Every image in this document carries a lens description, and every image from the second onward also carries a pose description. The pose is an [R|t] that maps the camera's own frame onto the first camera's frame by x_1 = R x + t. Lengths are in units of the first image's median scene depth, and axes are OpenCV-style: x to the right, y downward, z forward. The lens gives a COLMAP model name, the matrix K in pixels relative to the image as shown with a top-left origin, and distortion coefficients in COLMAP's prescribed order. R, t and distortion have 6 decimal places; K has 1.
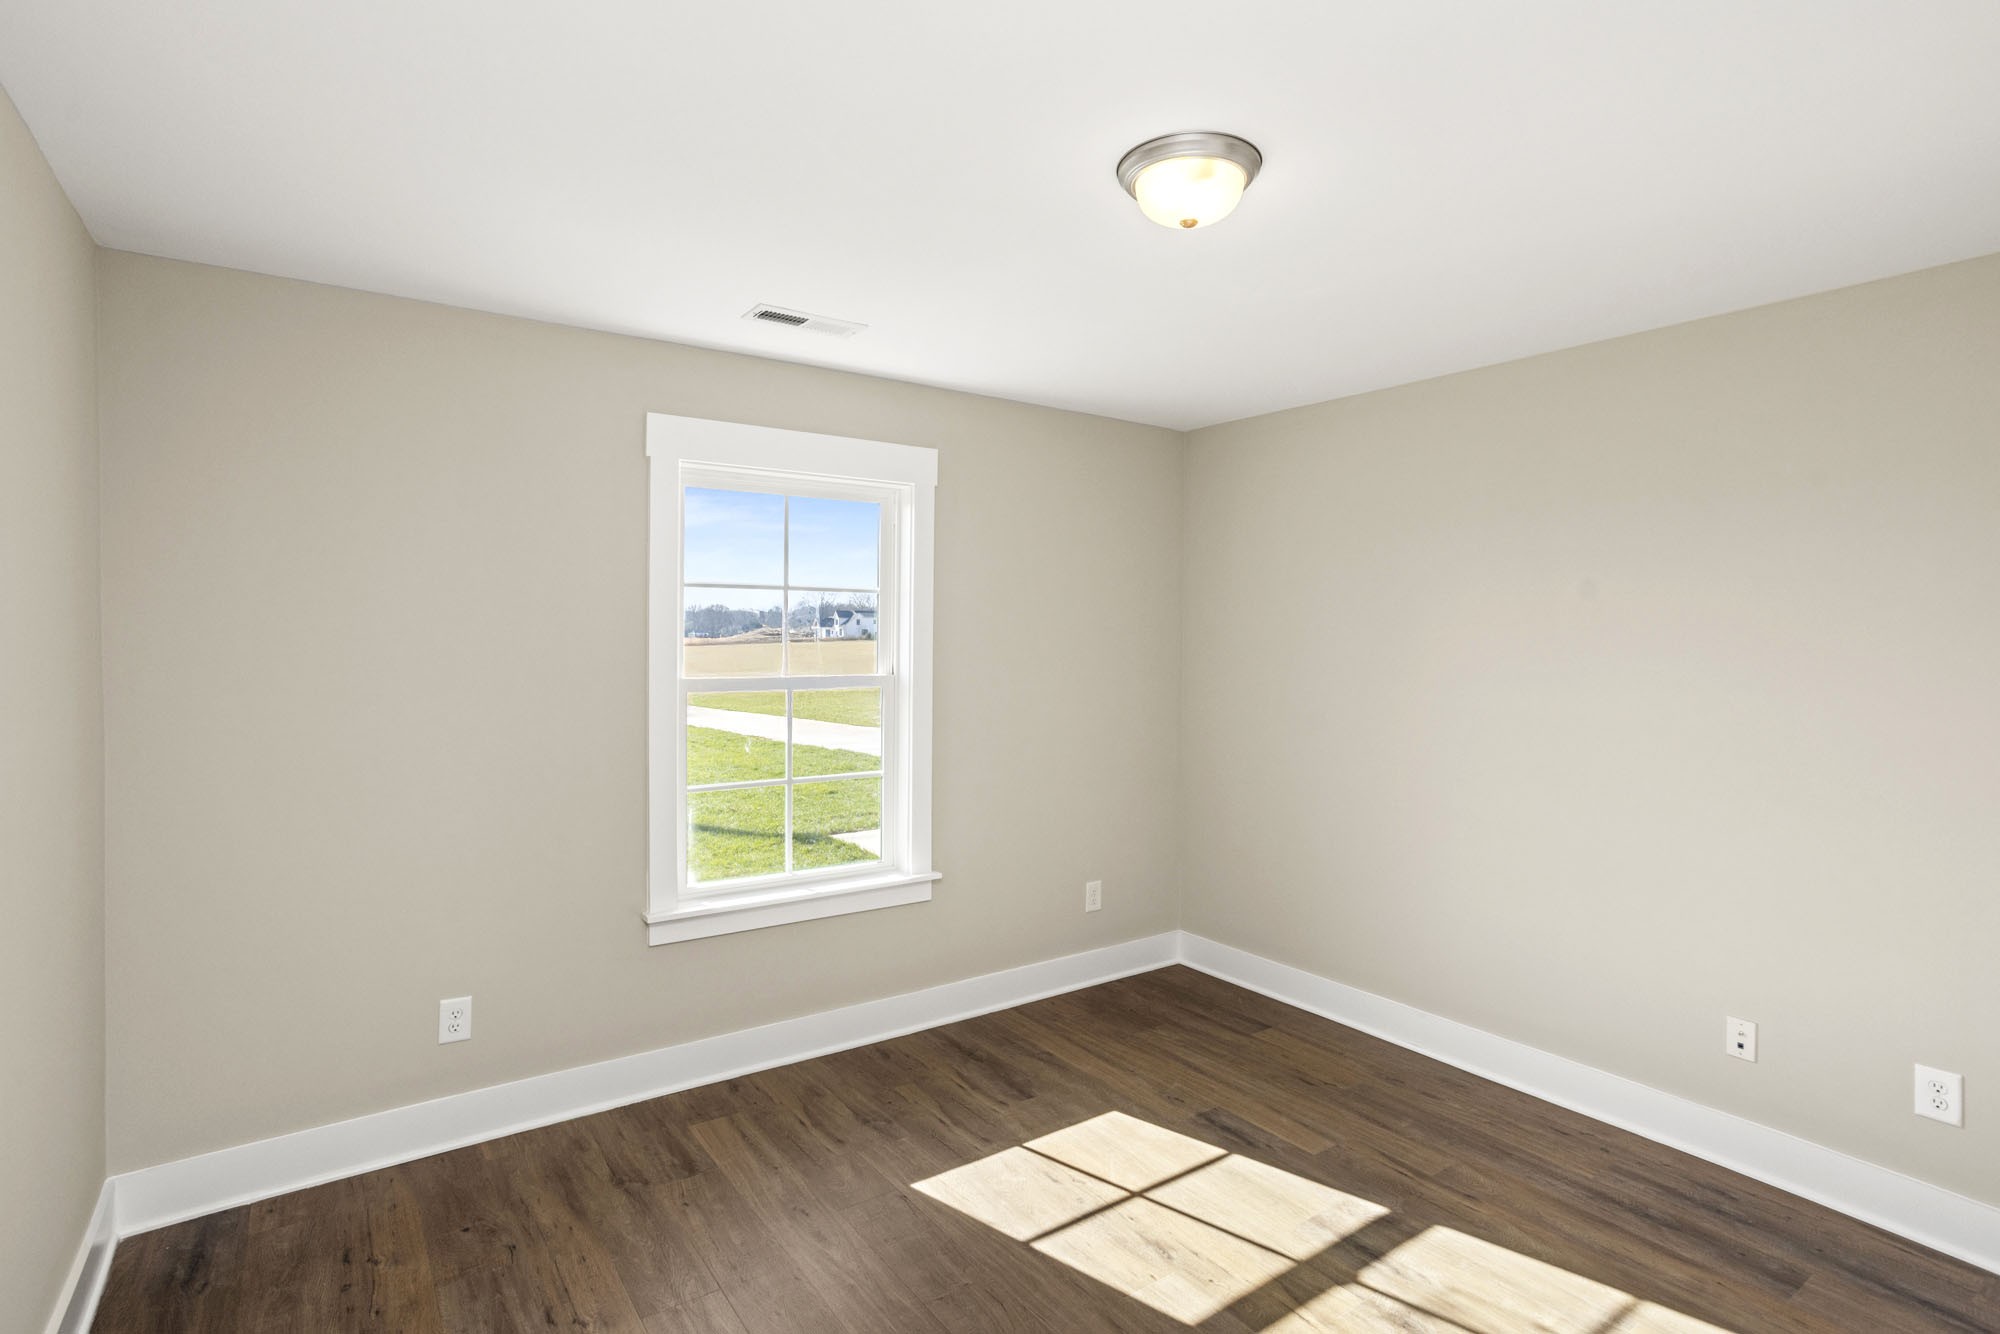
lens RADIAL K [[976.3, 0, 991.7], [0, 976.3, 654.3], [0, 0, 1]] dist [-0.055066, 0.033023]
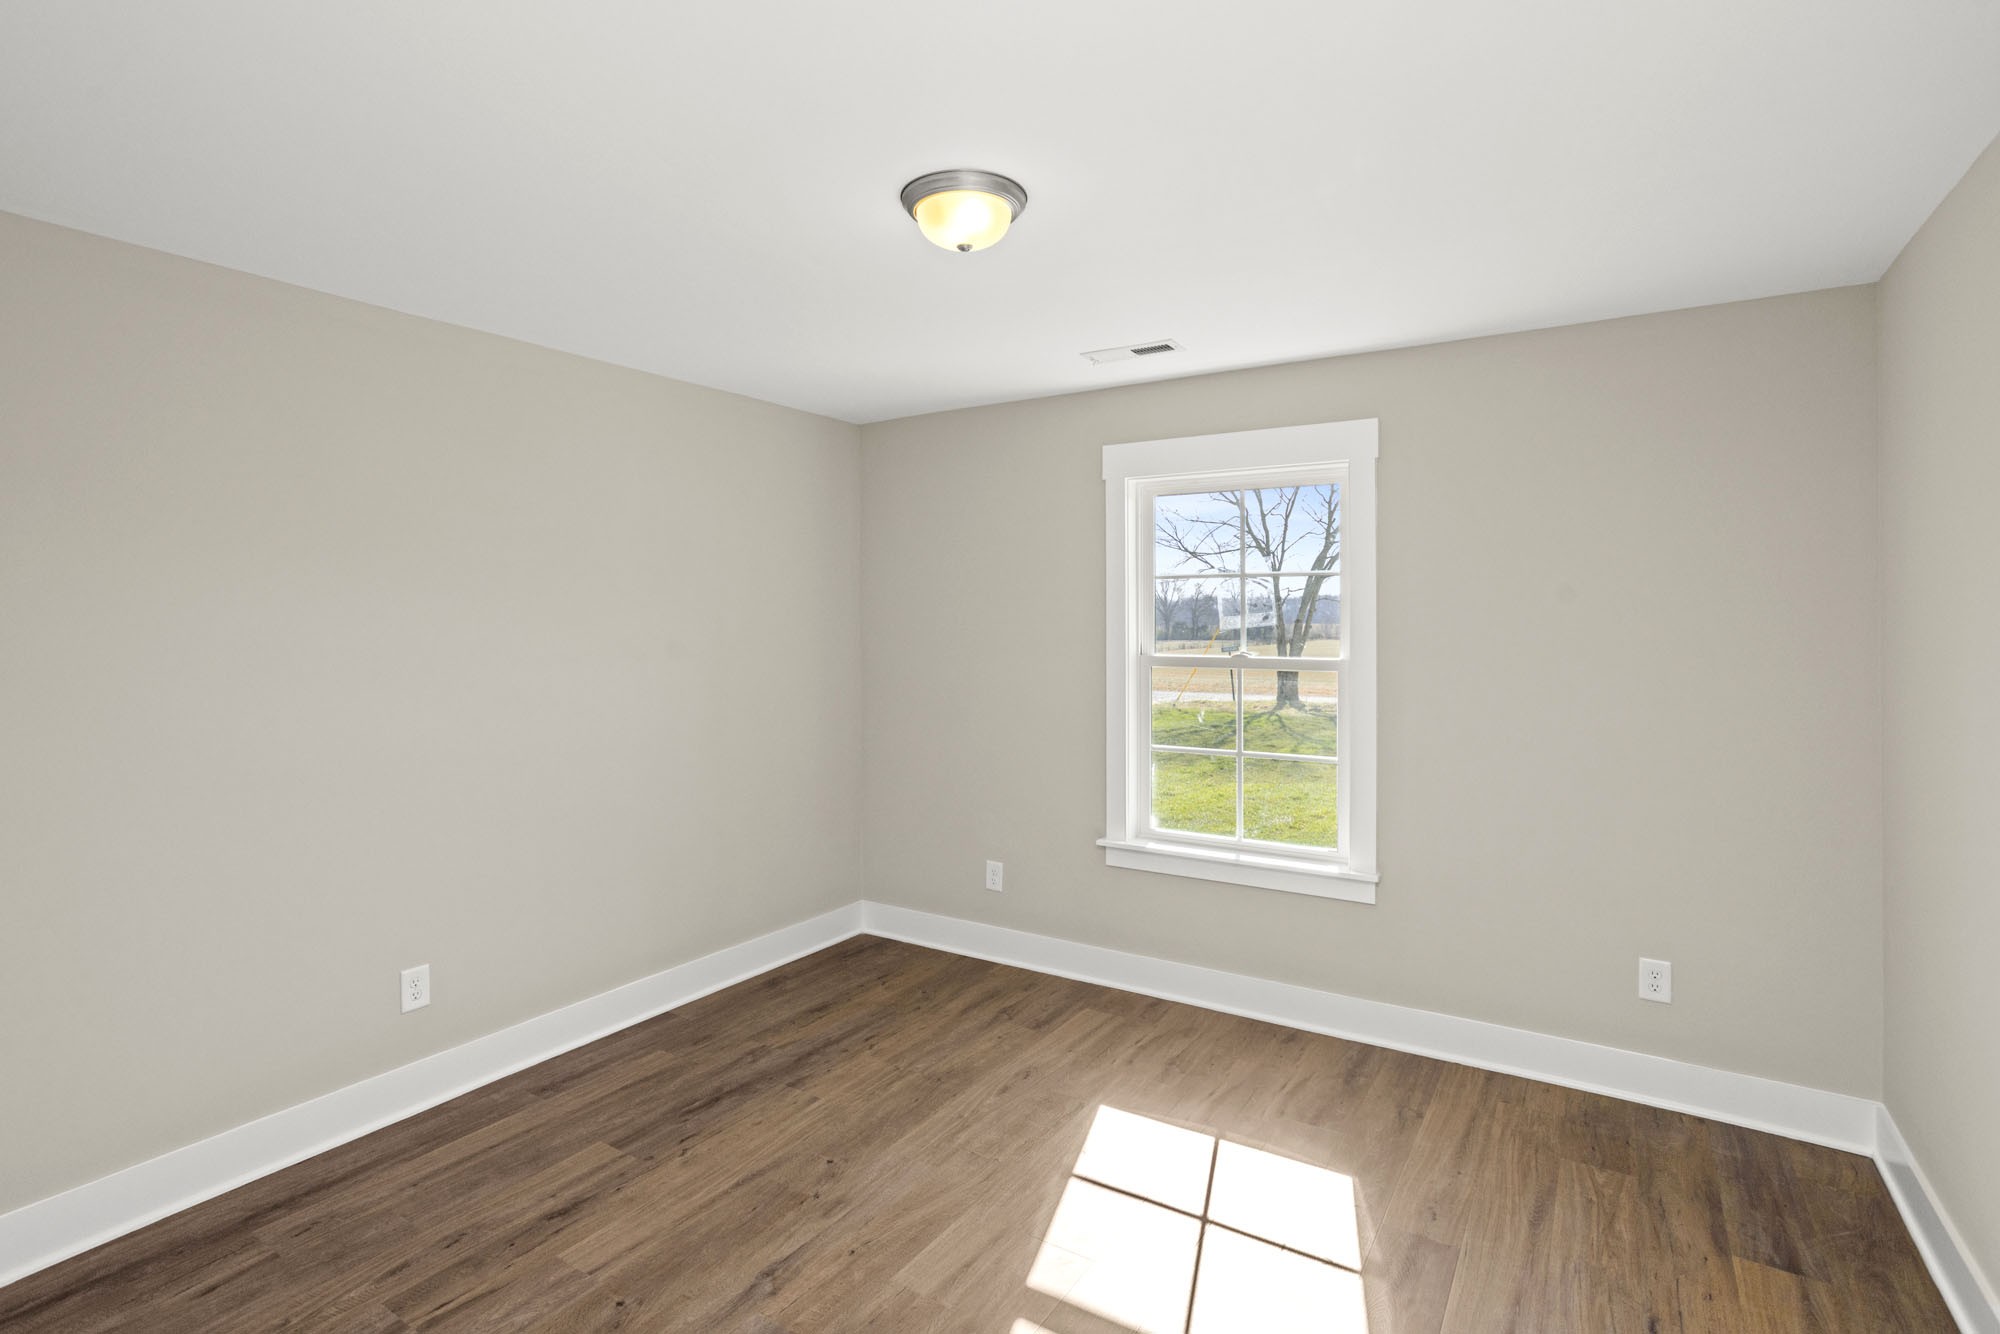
lens RADIAL K [[976.3, 0, 991.7], [0, 976.3, 654.3], [0, 0, 1]] dist [-0.055066, 0.033023]
pose [[0.386296, 0.043537, -0.921347, 0.749616], [-0.003073, 0.998941, 0.045915, -0.034017], [0.922370, -0.014905, 0.386020, 0.366602]]
